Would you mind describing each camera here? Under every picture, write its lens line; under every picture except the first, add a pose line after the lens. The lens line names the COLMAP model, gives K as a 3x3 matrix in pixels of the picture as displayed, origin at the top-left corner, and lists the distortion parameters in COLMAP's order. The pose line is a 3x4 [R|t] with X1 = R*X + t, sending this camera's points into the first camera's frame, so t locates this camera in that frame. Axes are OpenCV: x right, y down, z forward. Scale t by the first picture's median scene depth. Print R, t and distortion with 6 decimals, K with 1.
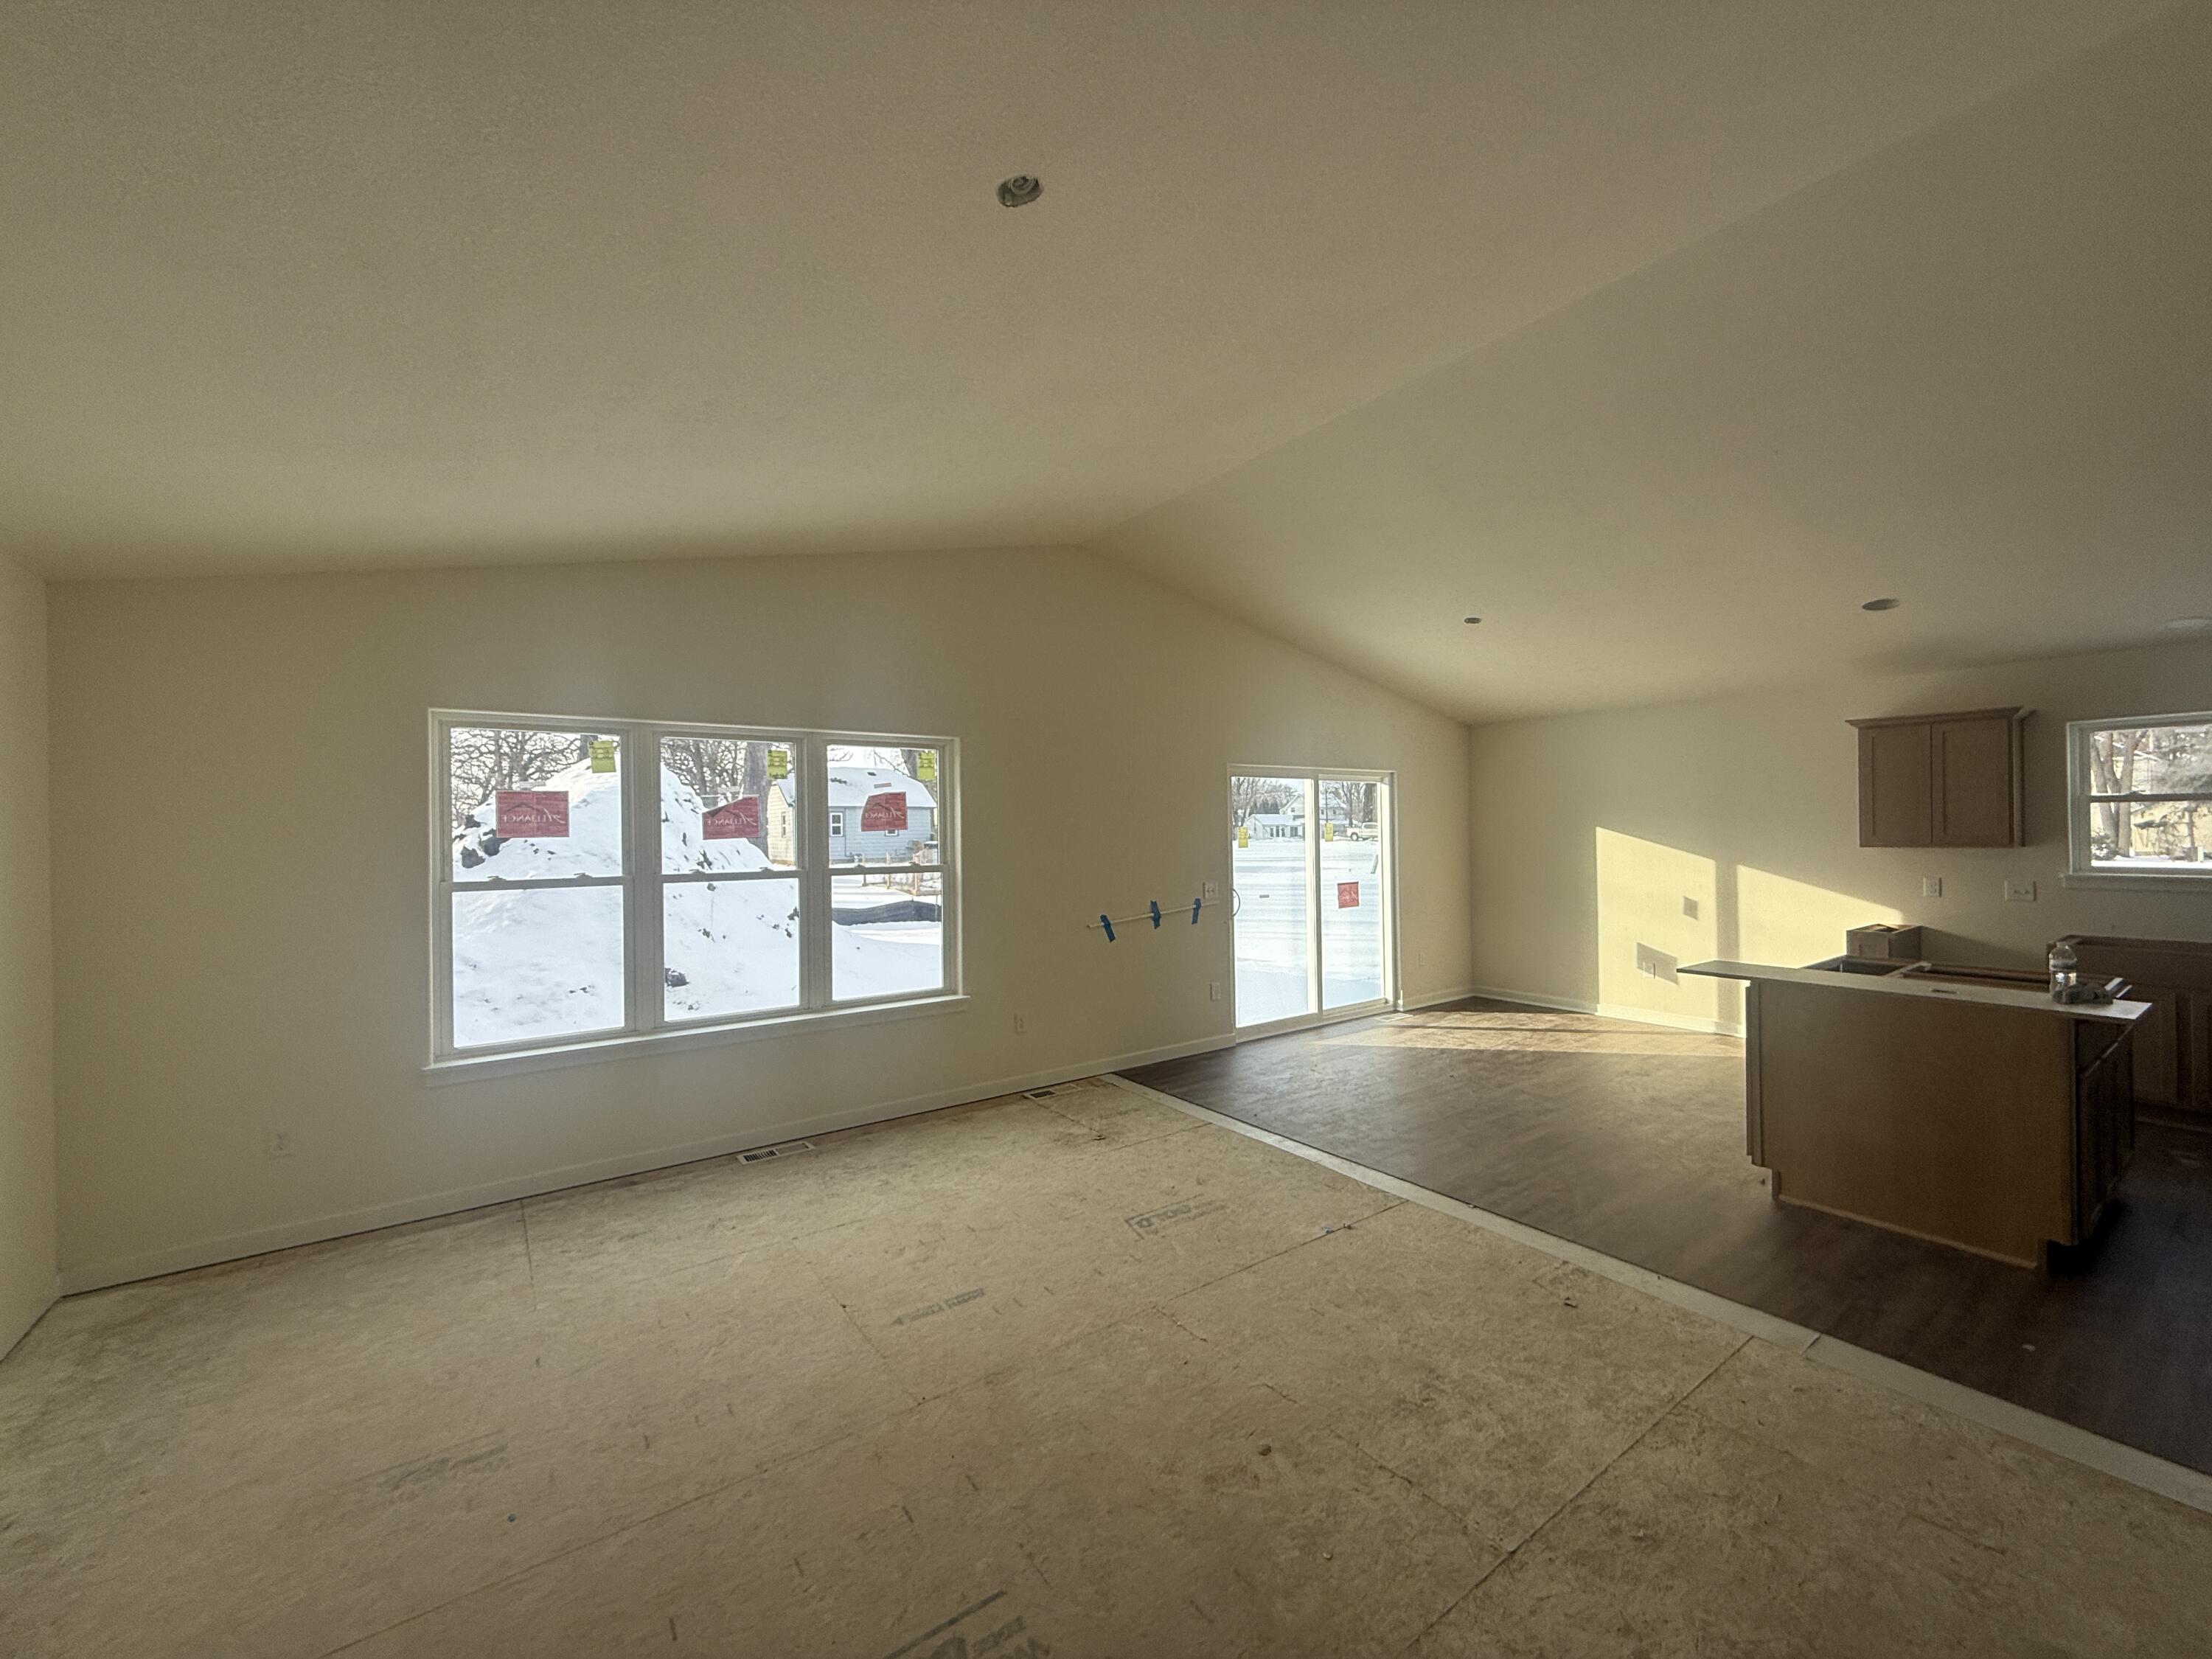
lens RADIAL K [[876.9, 0, 1106.0], [0, 876.9, 829.5], [0, 0, 1]] dist [-0.000152, -0.000241]
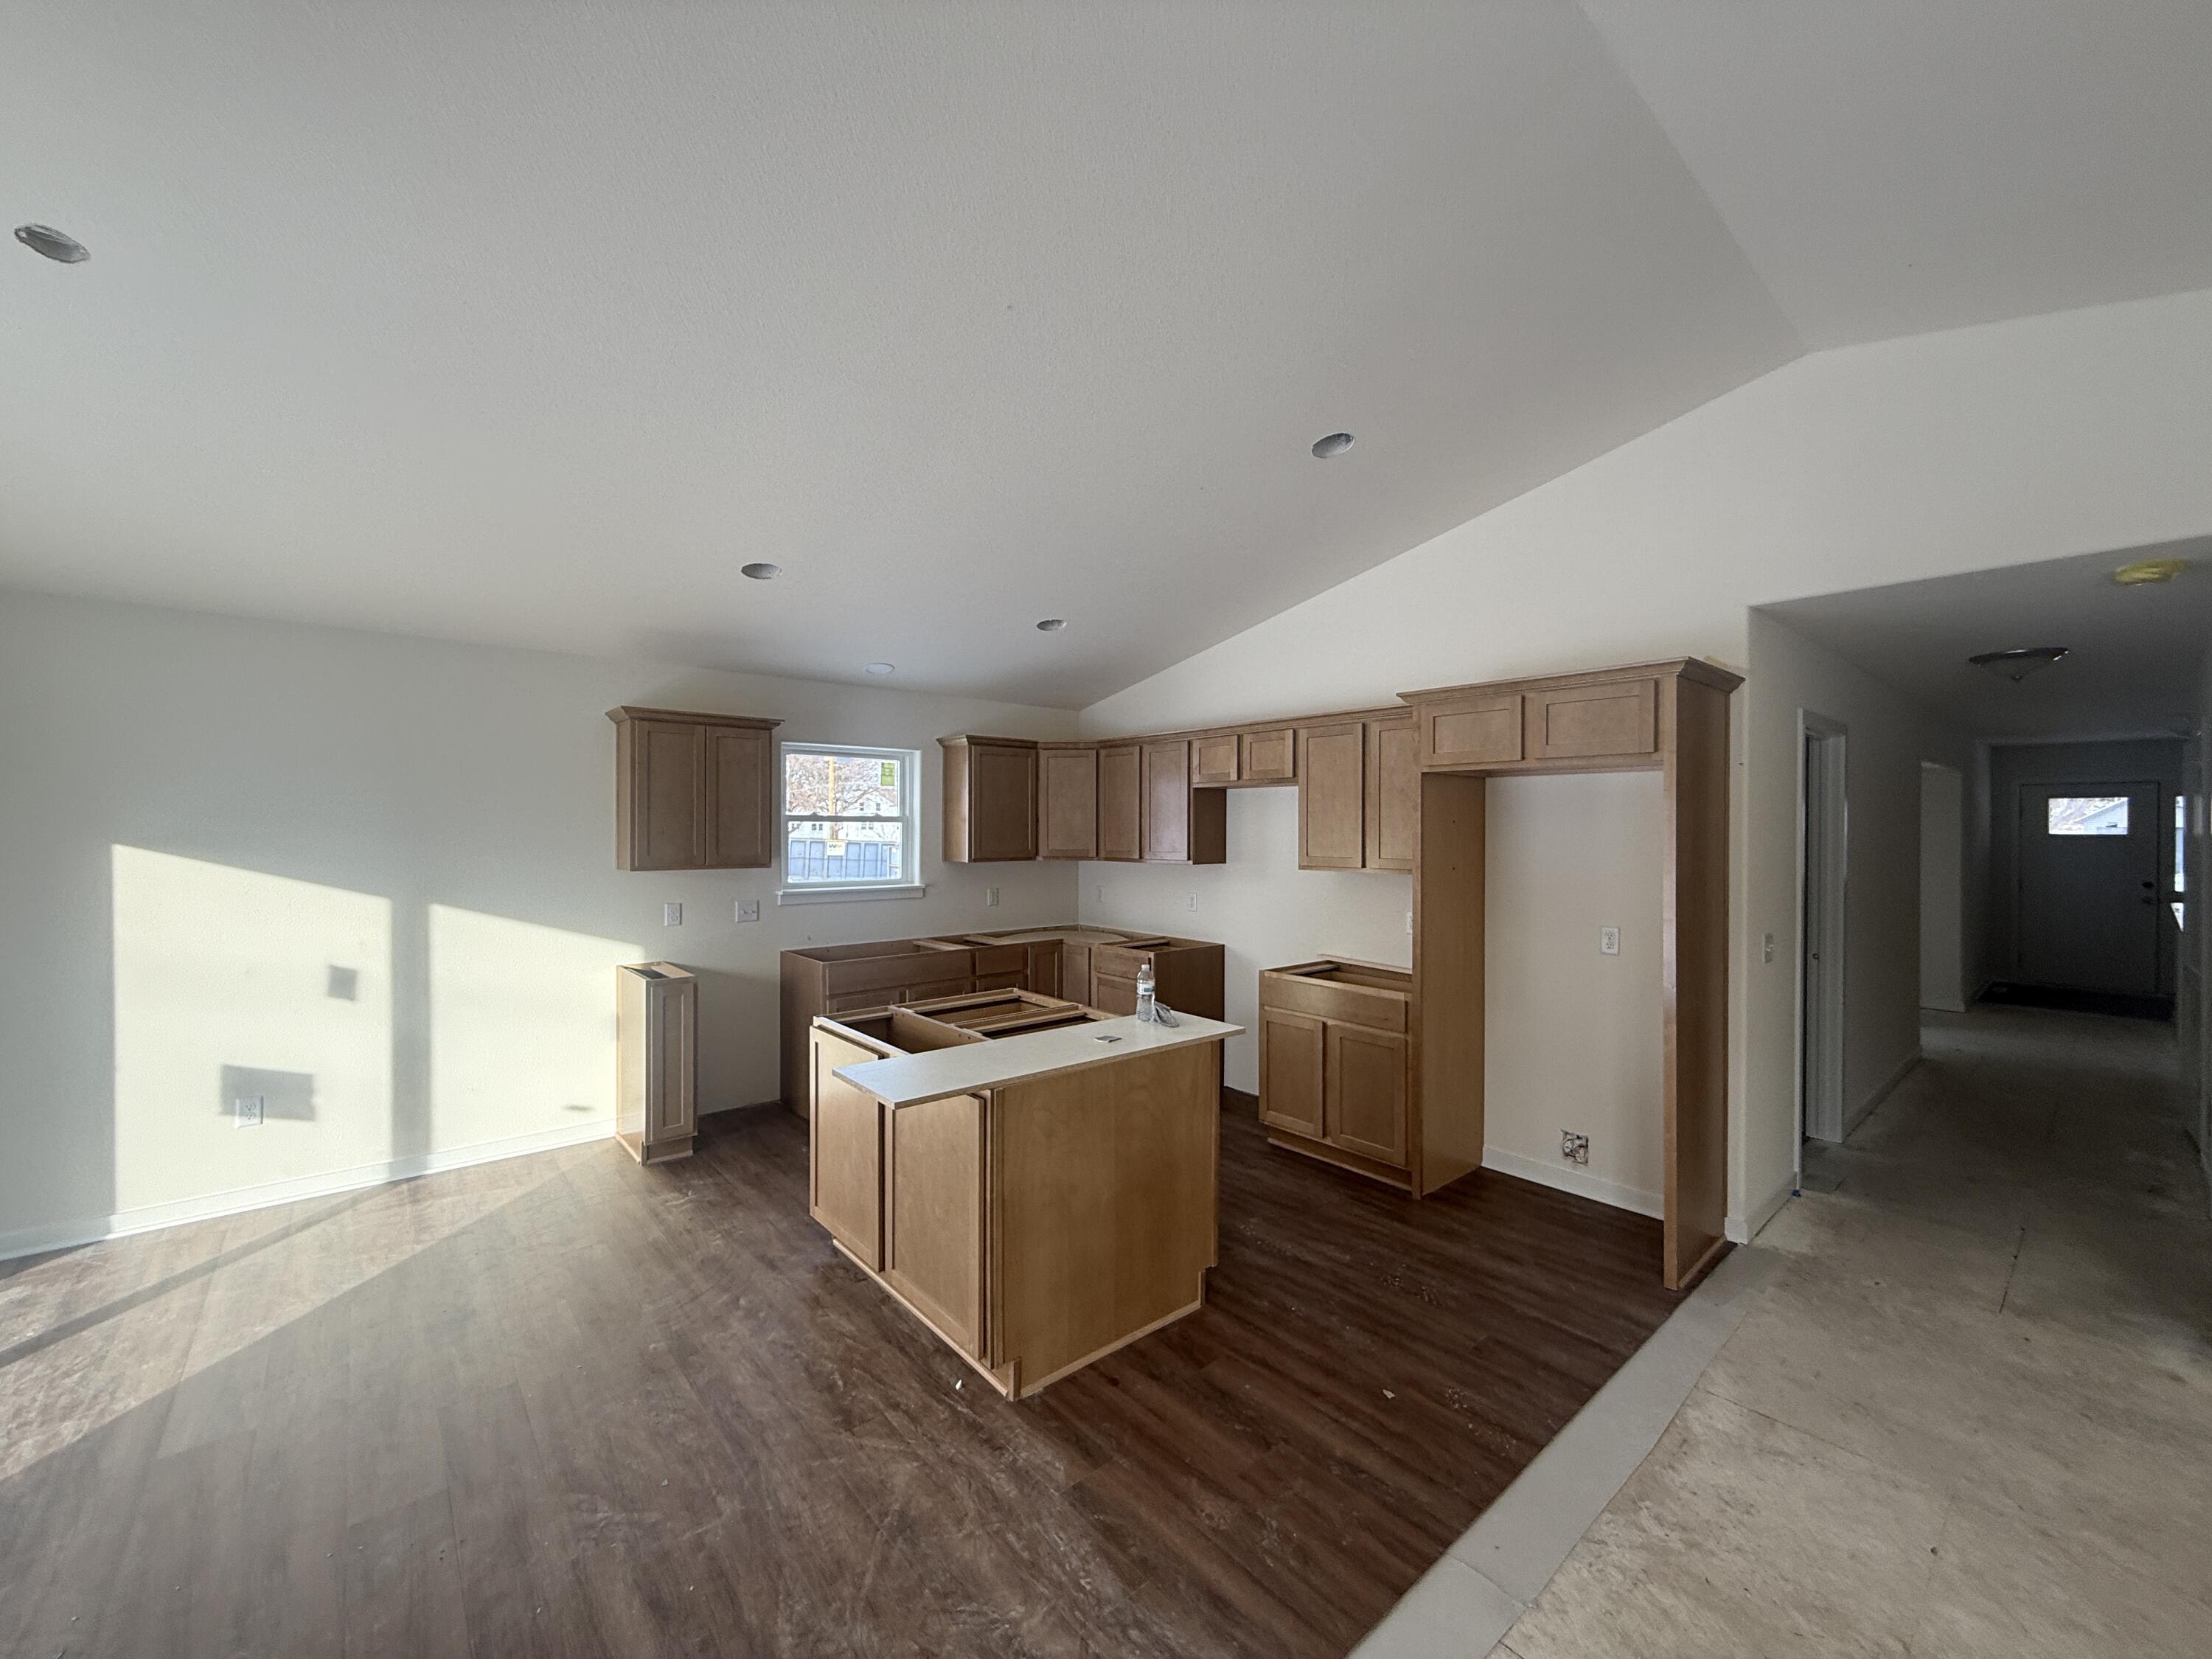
lens RADIAL K [[876.0, 0, 1106.0], [0, 876.0, 829.5], [0, 0, 1]] dist [0.001668, -0.000037]
pose [[-0.081206, 0.010325, 0.996644, 0.065106], [-0.004737, 0.999931, -0.010745, -0.014520], [-0.996686, -0.005594, -0.081152, 0.876414]]
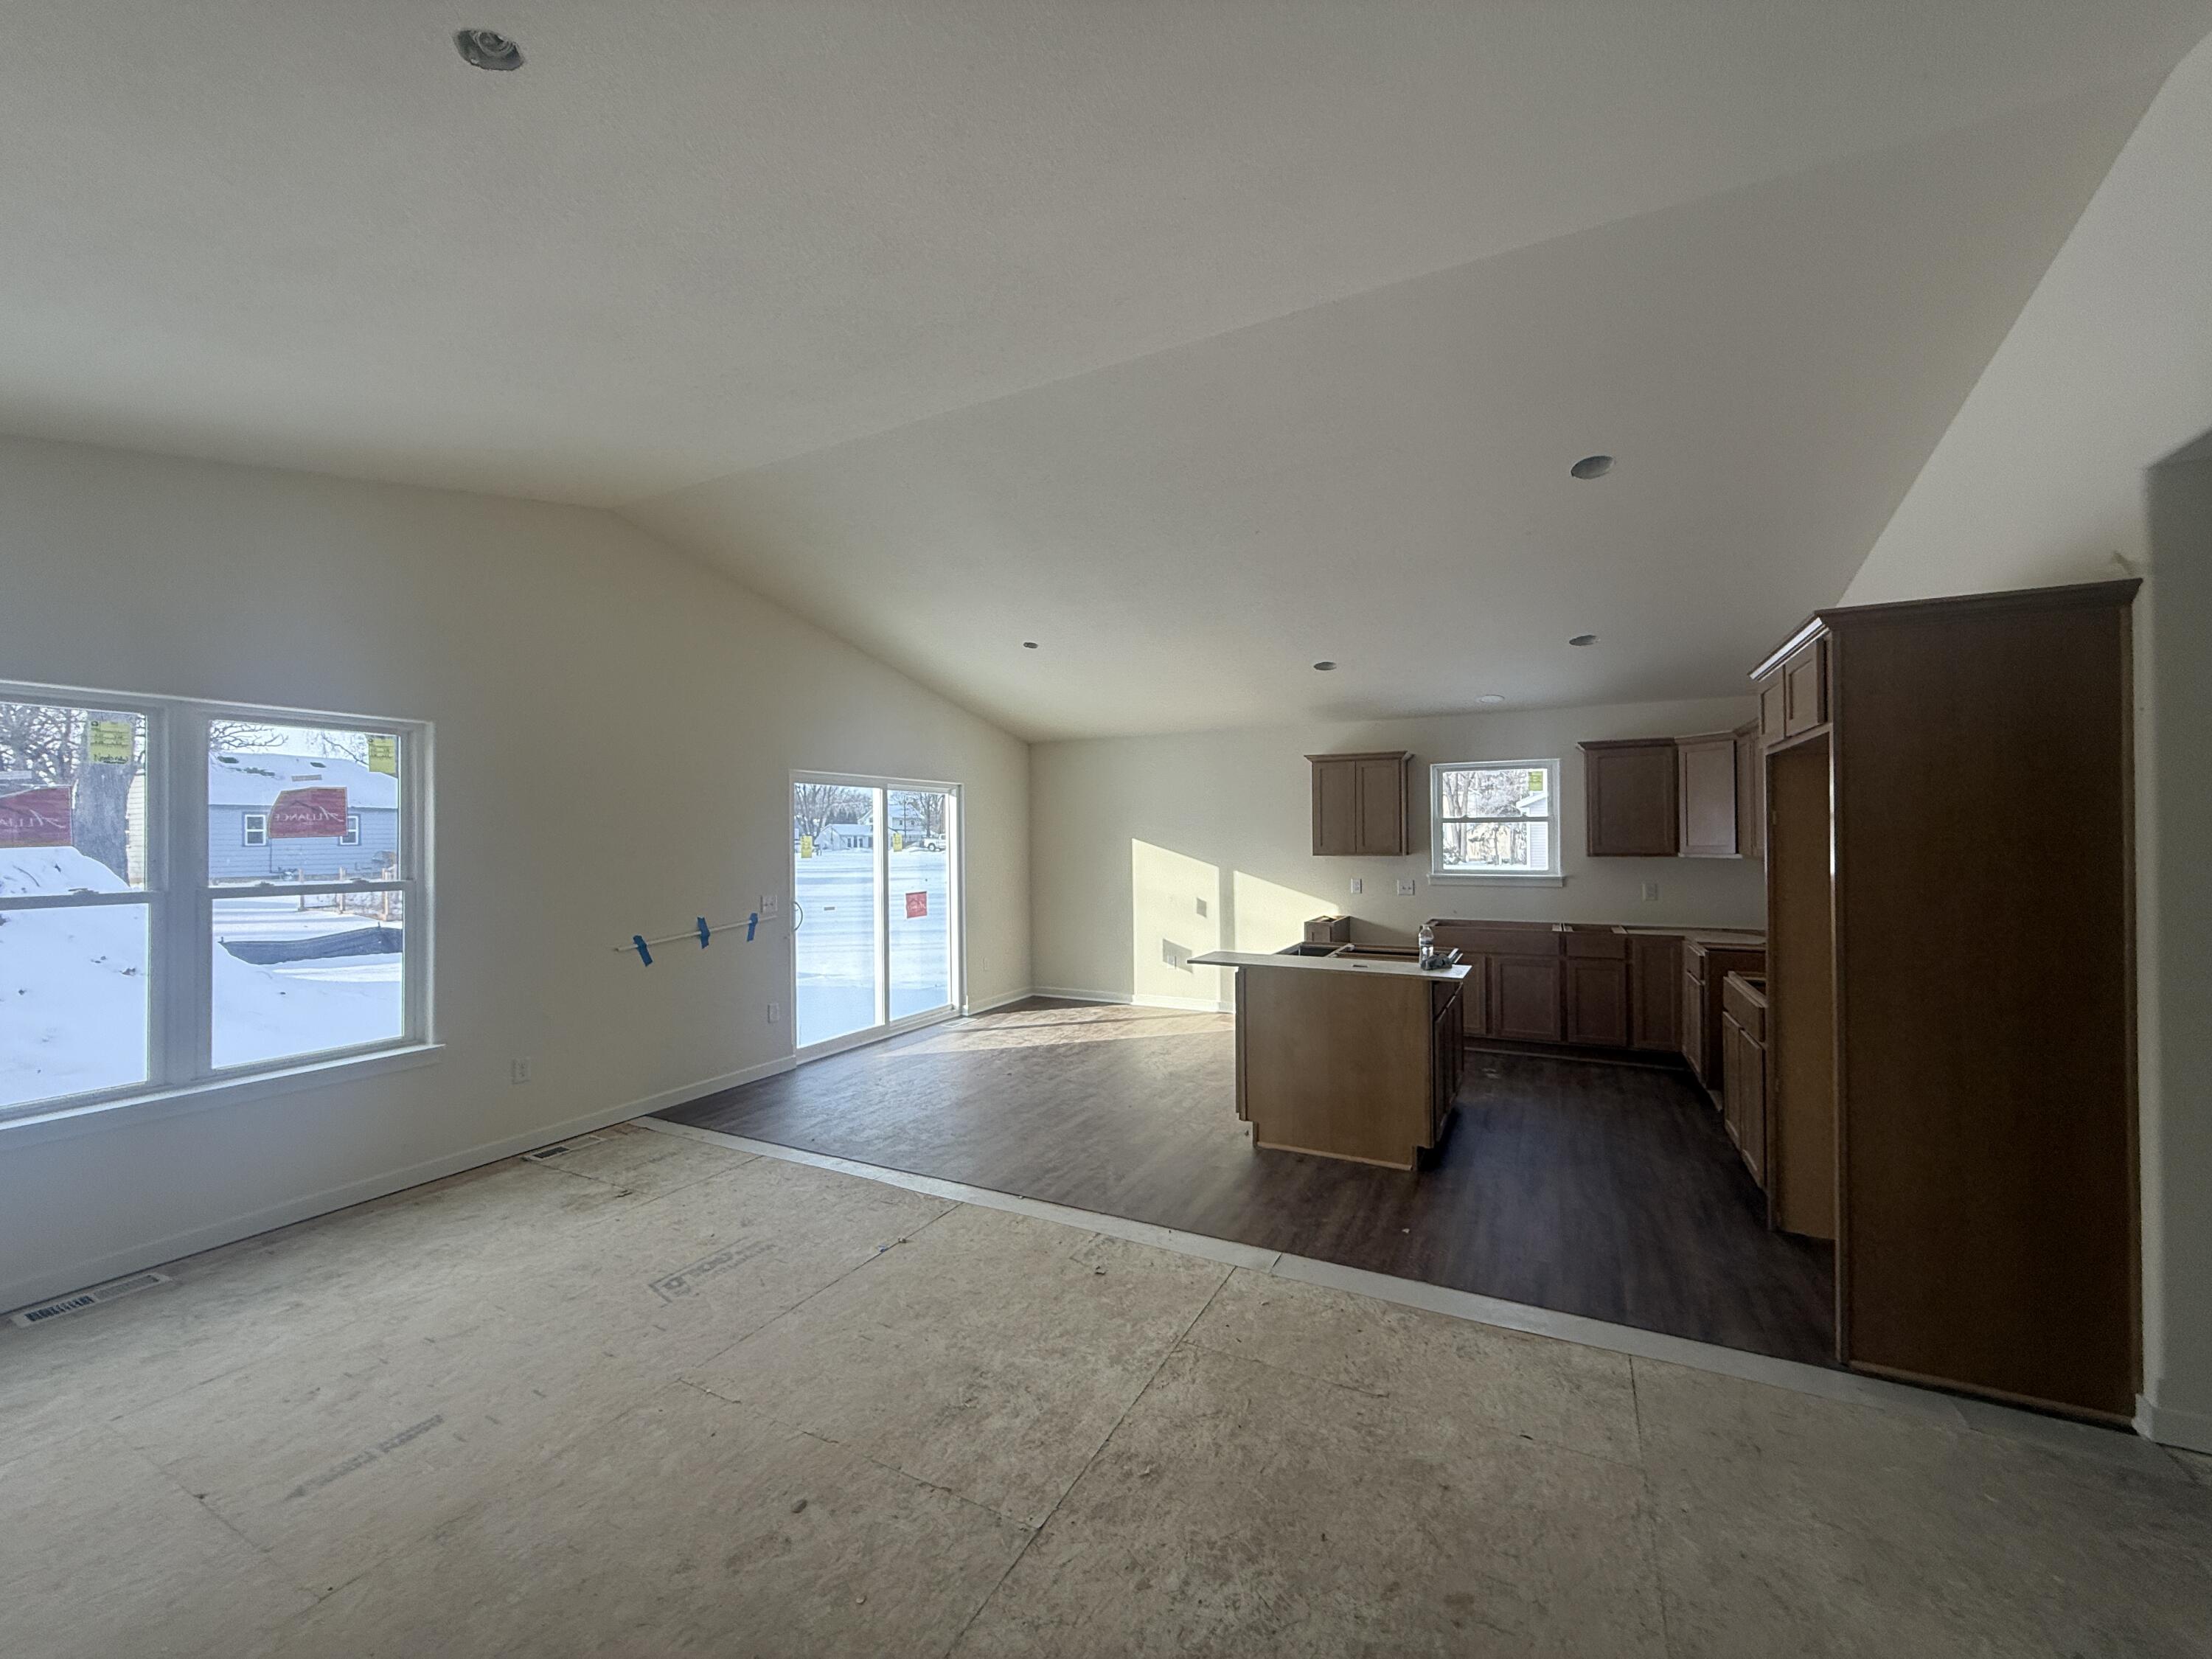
lens RADIAL K [[876.0, 0, 1106.0], [0, 876.0, 829.5], [0, 0, 1]] dist [0.001668, -0.000037]
pose [[0.890461, 0.010768, 0.454933, 0.022453], [-0.005376, 0.999899, -0.013144, 0.000875], [-0.455028, 0.009259, 0.890429, 0.010404]]
